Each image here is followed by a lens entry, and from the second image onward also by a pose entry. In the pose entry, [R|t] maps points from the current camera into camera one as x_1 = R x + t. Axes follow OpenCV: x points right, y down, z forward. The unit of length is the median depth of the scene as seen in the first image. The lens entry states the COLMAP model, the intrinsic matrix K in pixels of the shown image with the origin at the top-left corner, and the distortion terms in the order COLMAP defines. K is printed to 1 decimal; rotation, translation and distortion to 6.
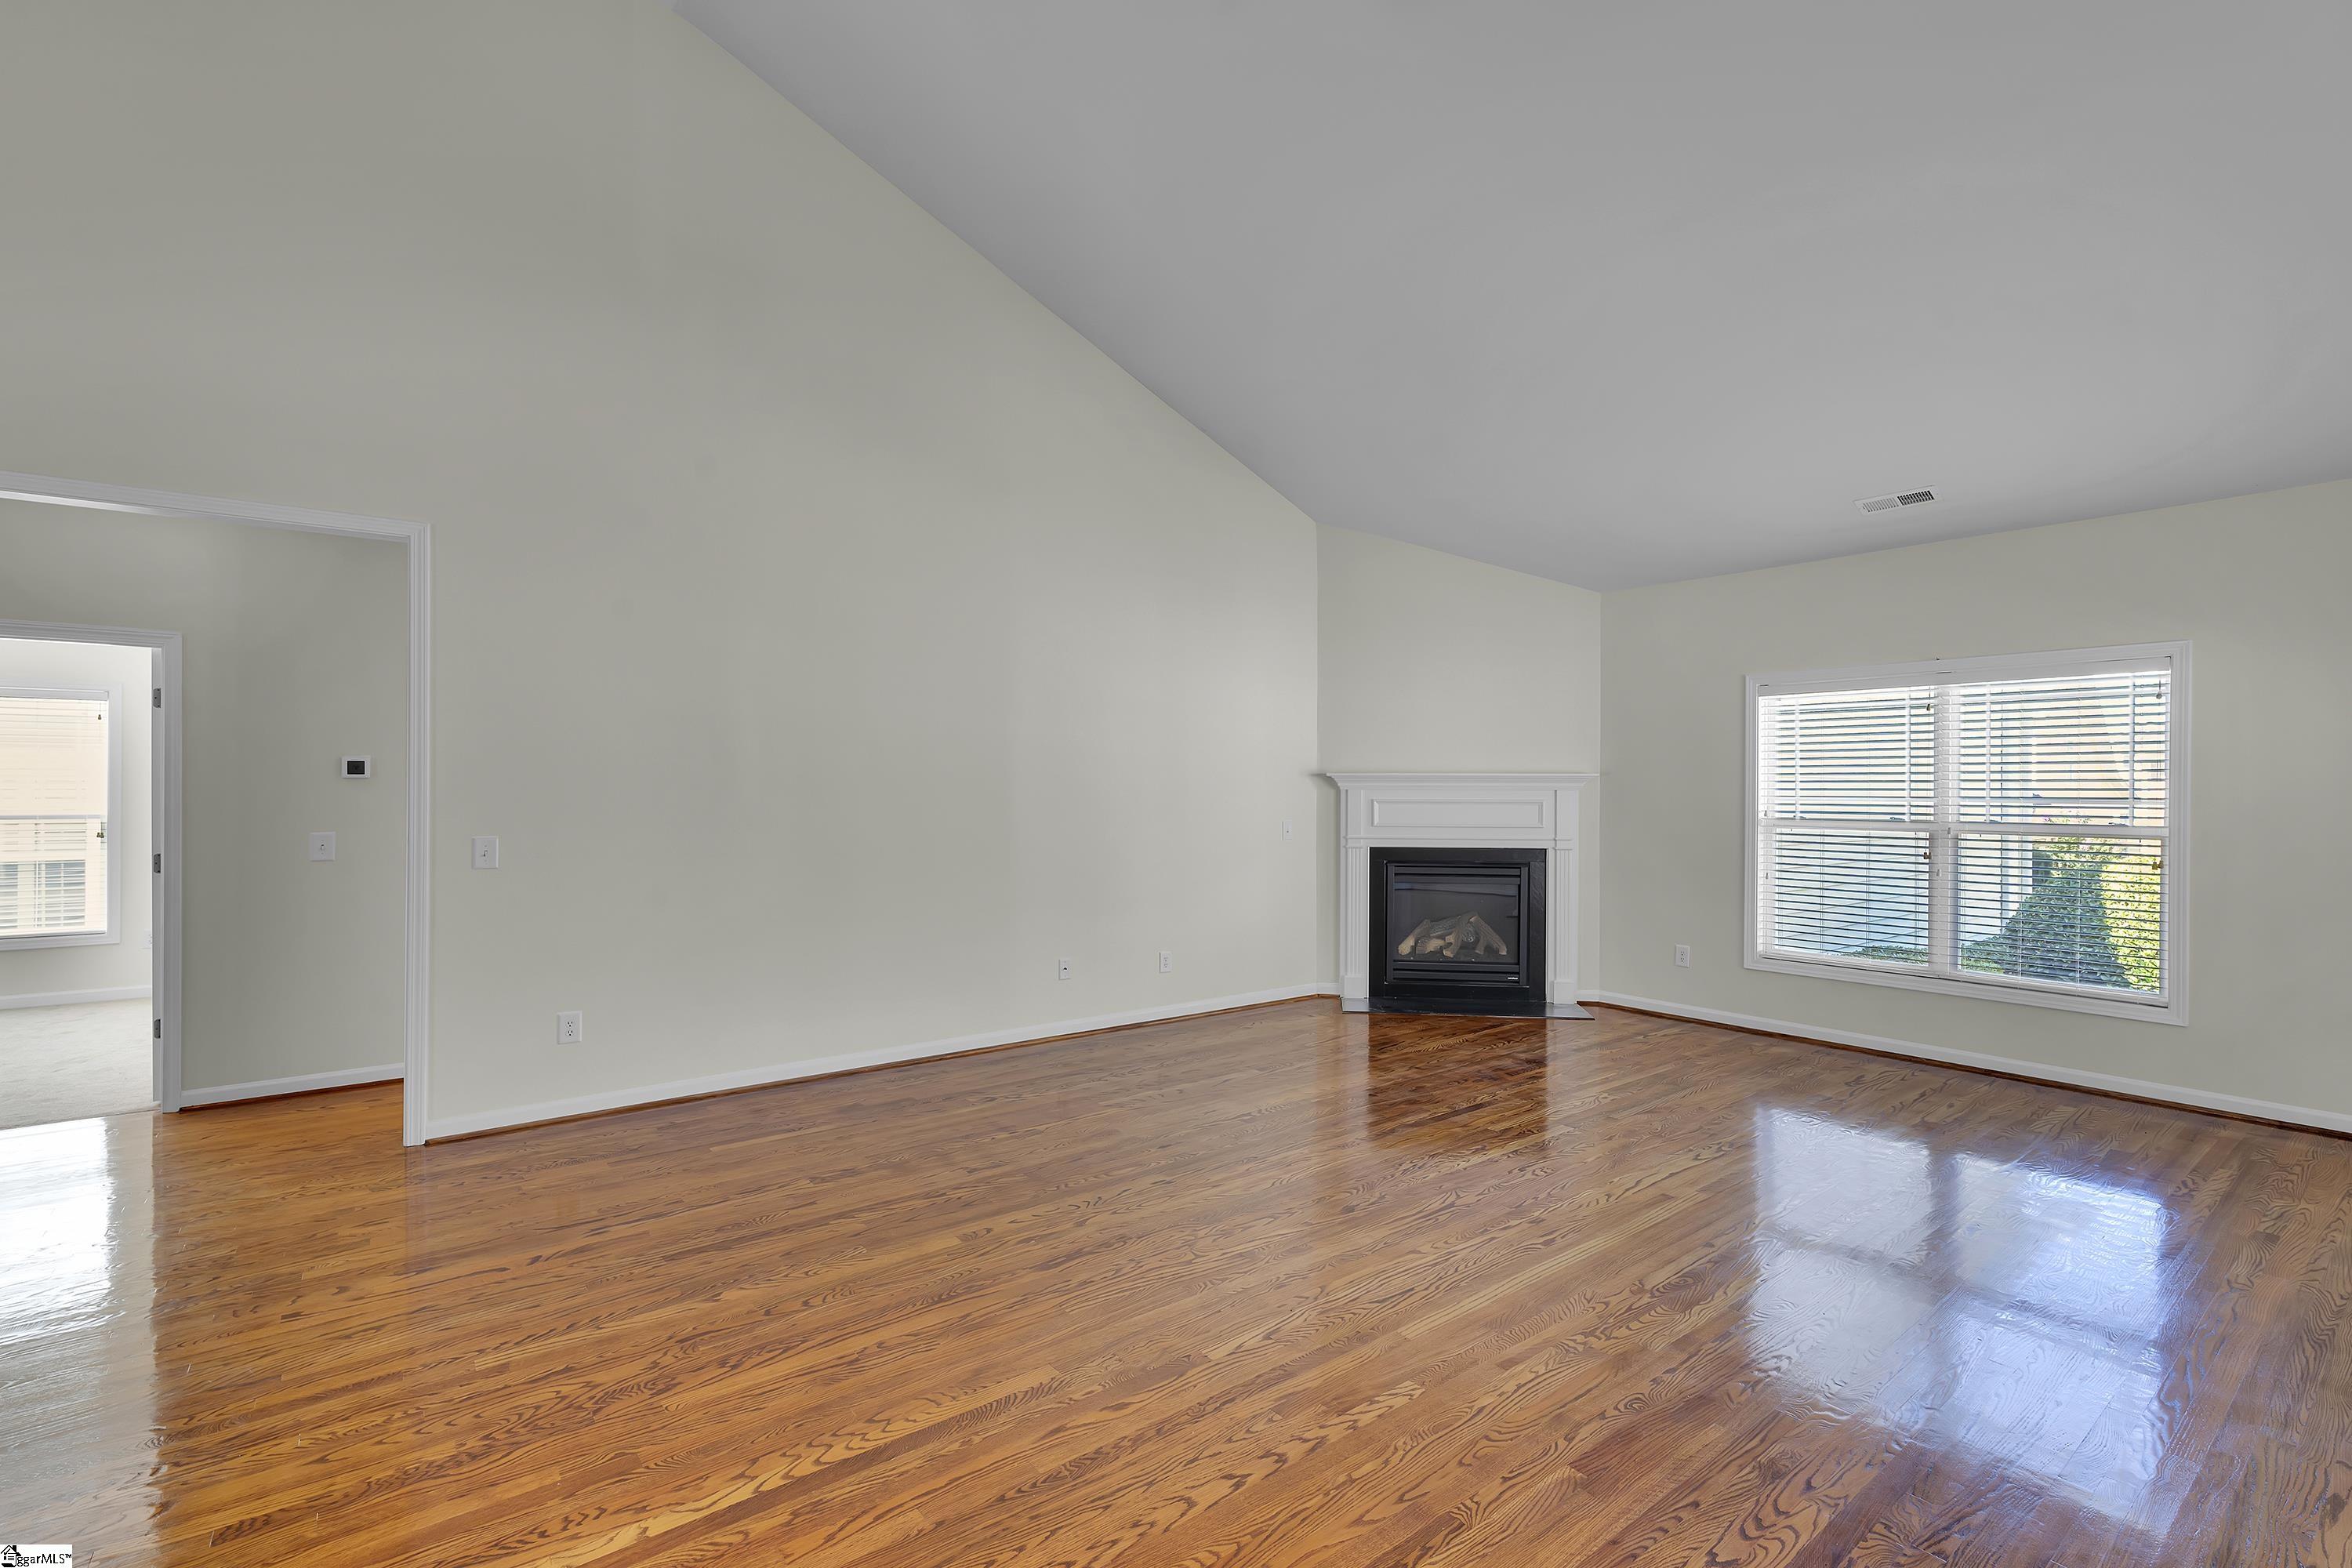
lens RADIAL K [[1015.9, 0, 1205.7], [0, 1015.9, 789.1], [0, 0, 1]] dist [0.000580, 0.000096]
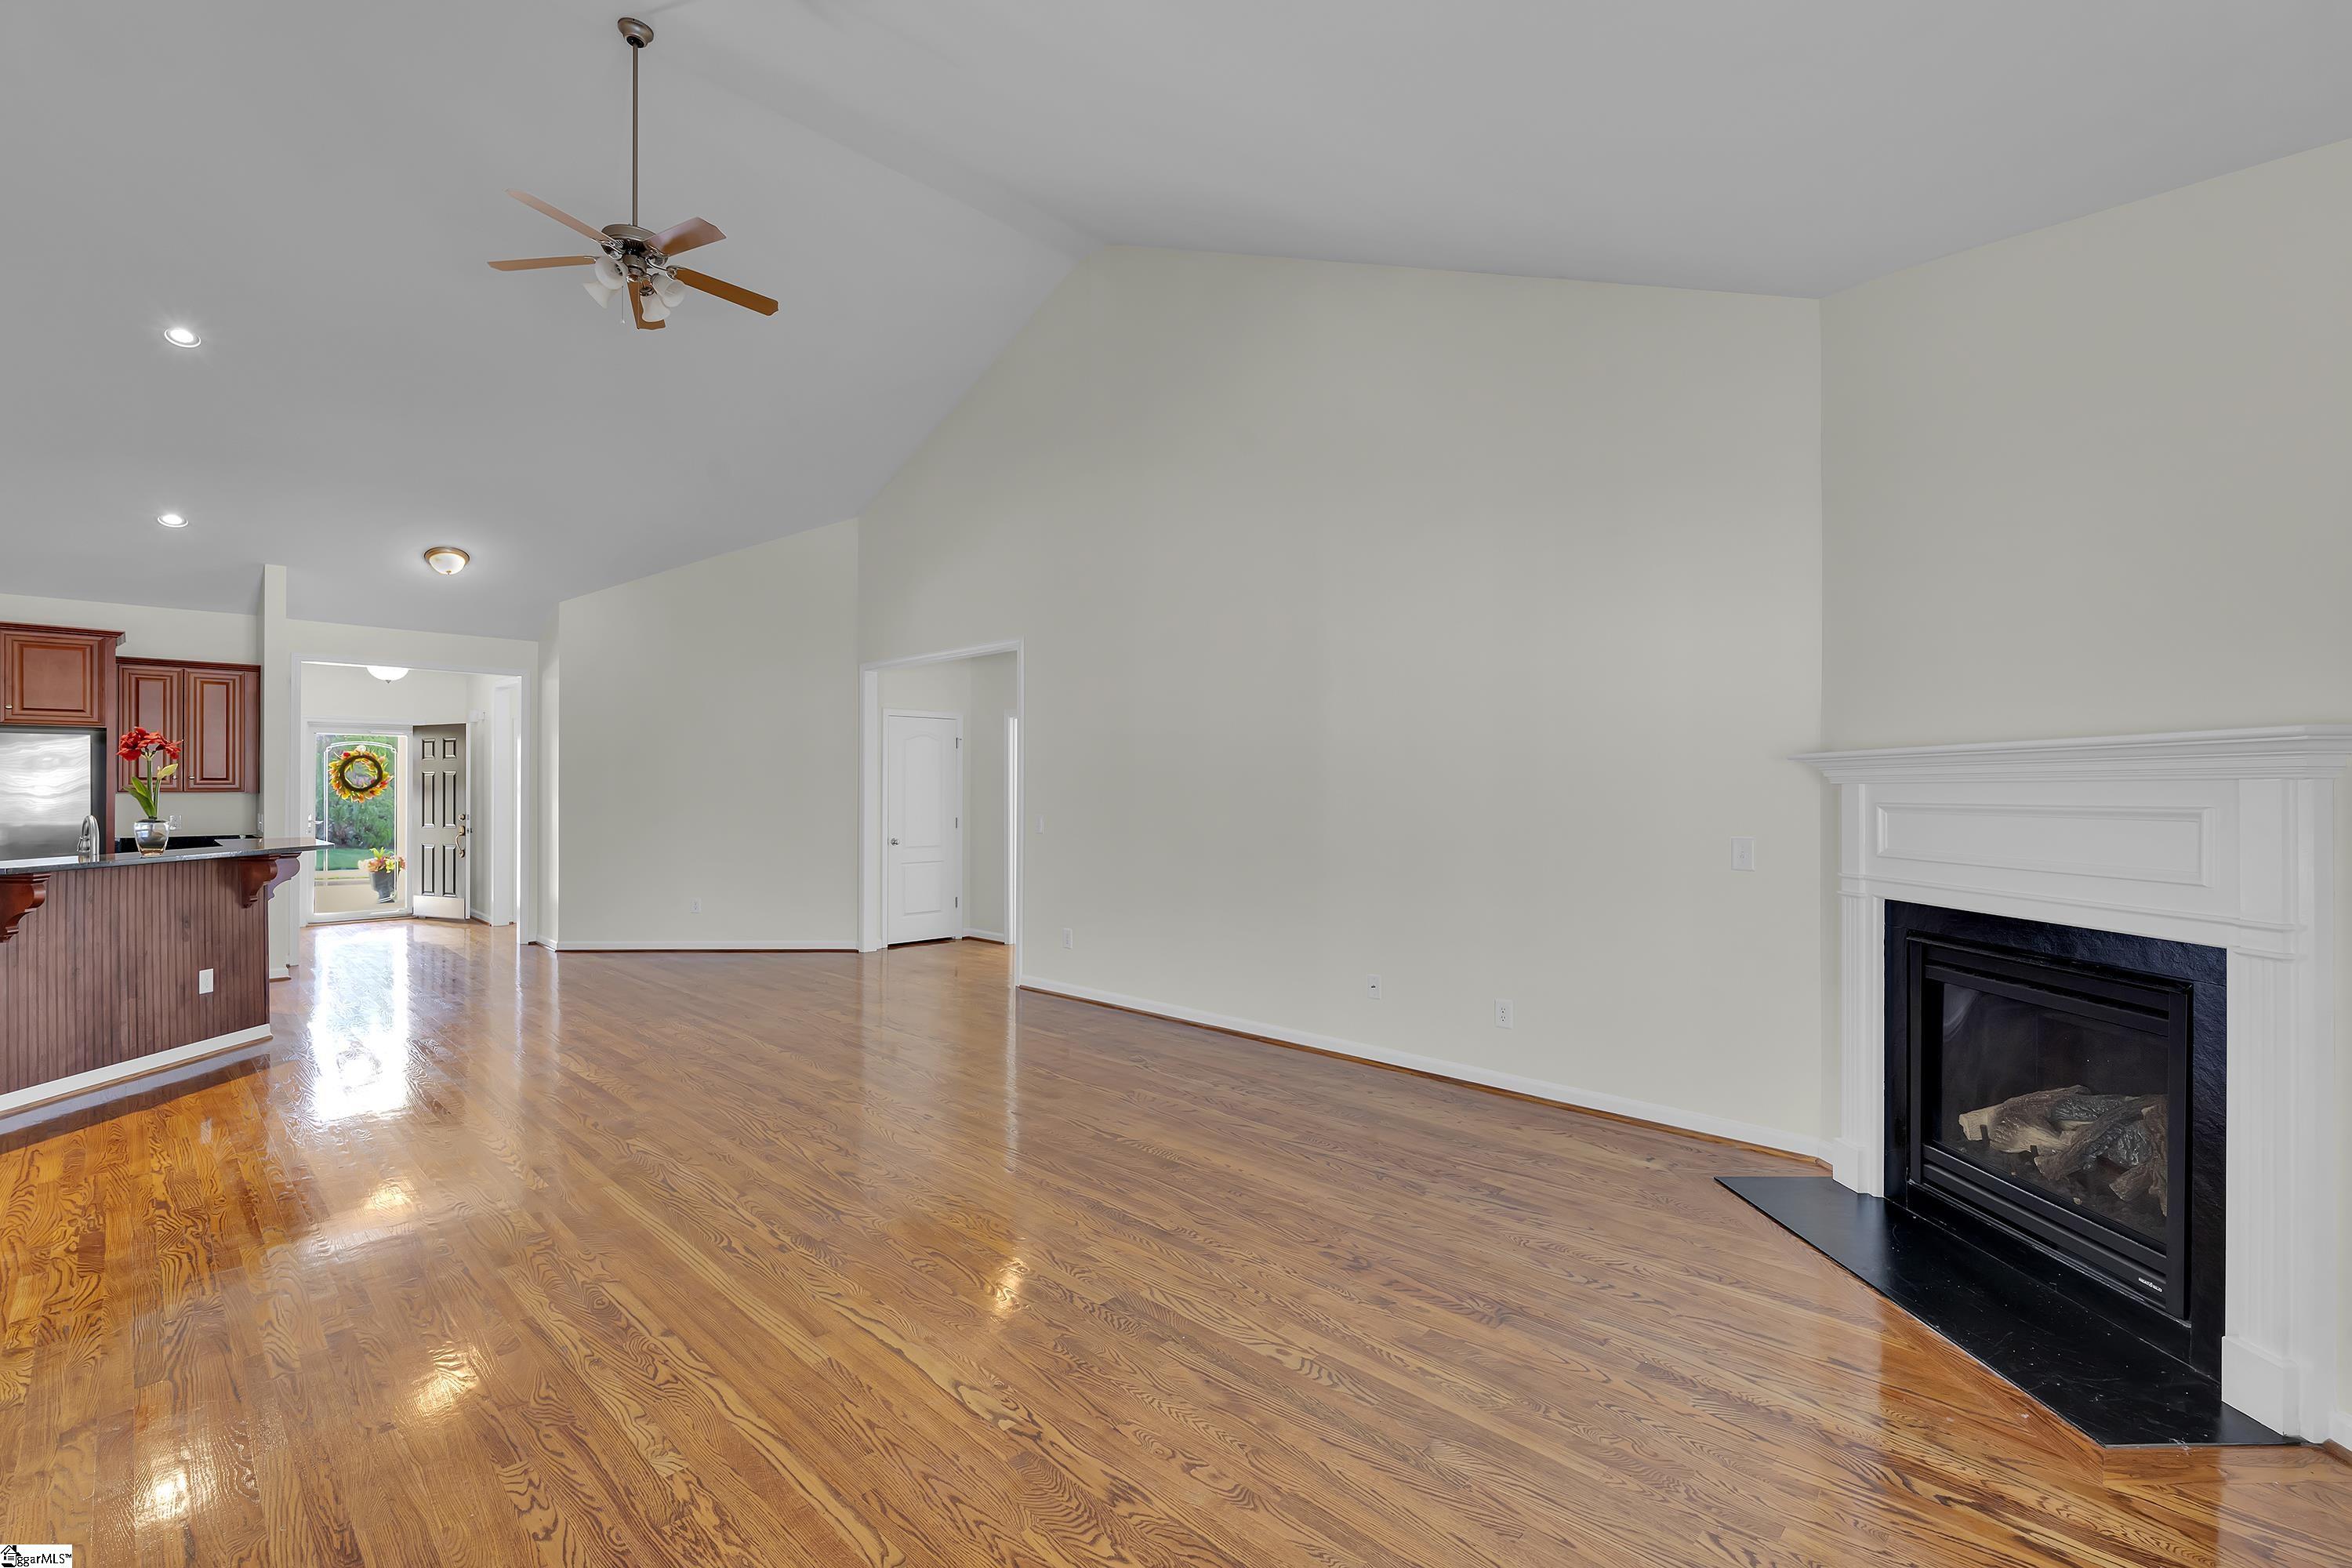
lens RADIAL K [[1062.0, 0, 1176.0], [0, 1062.0, 784.0], [0, 0, 1]] dist [-0.000134, -0.000025]
pose [[0.136198, -0.009080, -0.990640, 0.646973], [-0.004808, 0.999940, -0.009826, 0.007464], [0.990670, 0.006101, 0.136147, 0.595082]]
